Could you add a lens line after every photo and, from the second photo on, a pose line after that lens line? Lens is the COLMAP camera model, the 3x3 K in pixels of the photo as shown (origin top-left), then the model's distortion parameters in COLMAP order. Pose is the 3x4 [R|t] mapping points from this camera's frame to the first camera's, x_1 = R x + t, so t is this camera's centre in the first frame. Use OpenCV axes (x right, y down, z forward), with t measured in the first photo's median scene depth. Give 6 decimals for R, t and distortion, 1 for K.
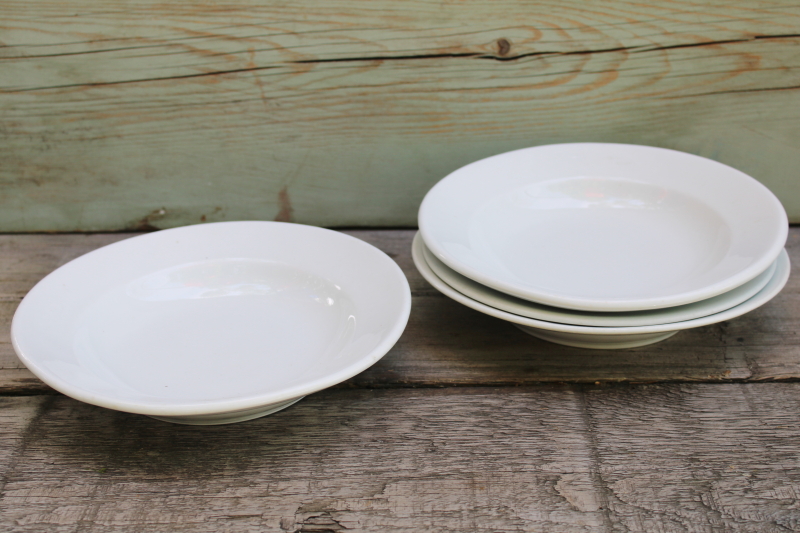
lens RADIAL K [[1269.7, 0, 400.0], [0, 1269.7, 266.5], [0, 0, 1]] dist [-0.018124, -0.025150]
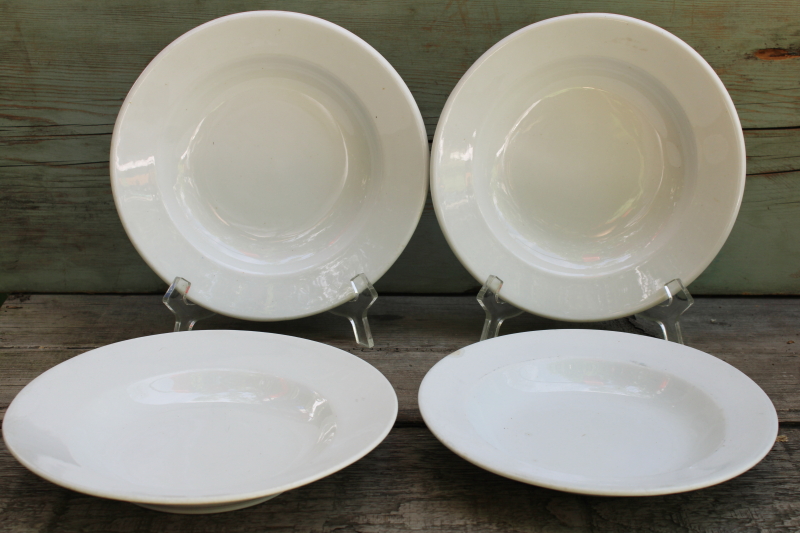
lens RADIAL K [[1269.7, 0, 400.0], [0, 1269.7, 266.5], [0, 0, 1]] dist [-0.018124, -0.025150]
pose [[0.999732, 0.017055, 0.015630, -0.033137], [-0.015877, 0.997236, -0.072581, 0.039838], [-0.016825, 0.072313, 0.997240, -0.169127]]
